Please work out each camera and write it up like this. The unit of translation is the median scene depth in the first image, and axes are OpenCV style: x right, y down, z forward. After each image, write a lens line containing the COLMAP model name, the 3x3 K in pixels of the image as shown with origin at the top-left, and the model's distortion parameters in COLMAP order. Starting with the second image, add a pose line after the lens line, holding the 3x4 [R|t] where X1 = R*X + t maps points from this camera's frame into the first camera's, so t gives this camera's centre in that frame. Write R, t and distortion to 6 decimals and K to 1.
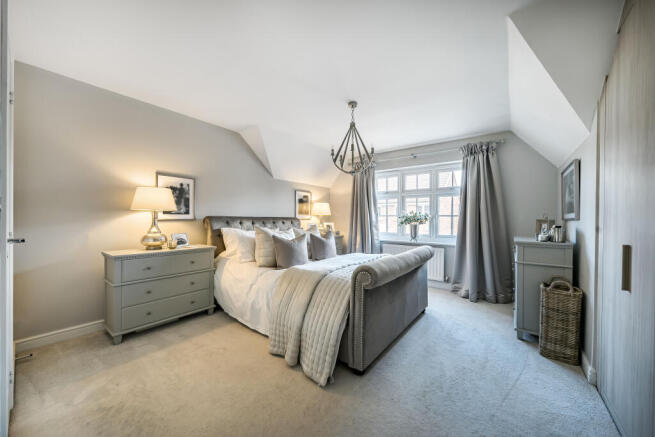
lens RADIAL K [[238.7, 0, 327.5], [0, 238.7, 218.5], [0, 0, 1]] dist [0.000589, 0.000083]
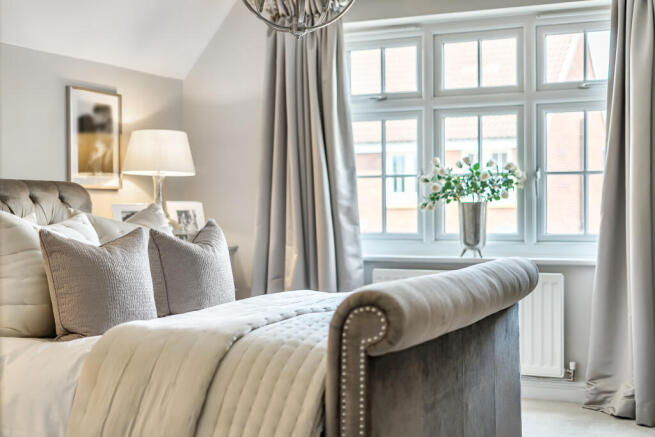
lens RADIAL K [[981.2, 0, 327.5], [0, 981.2, 218.5], [0, 0, 1]] dist [-0.009656, -0.039315]
pose [[0.973673, -0.015475, 0.227422, -0.106973], [0.014904, 0.999880, 0.004229, 0.038535], [-0.227460, -0.000729, 0.973787, -0.189108]]
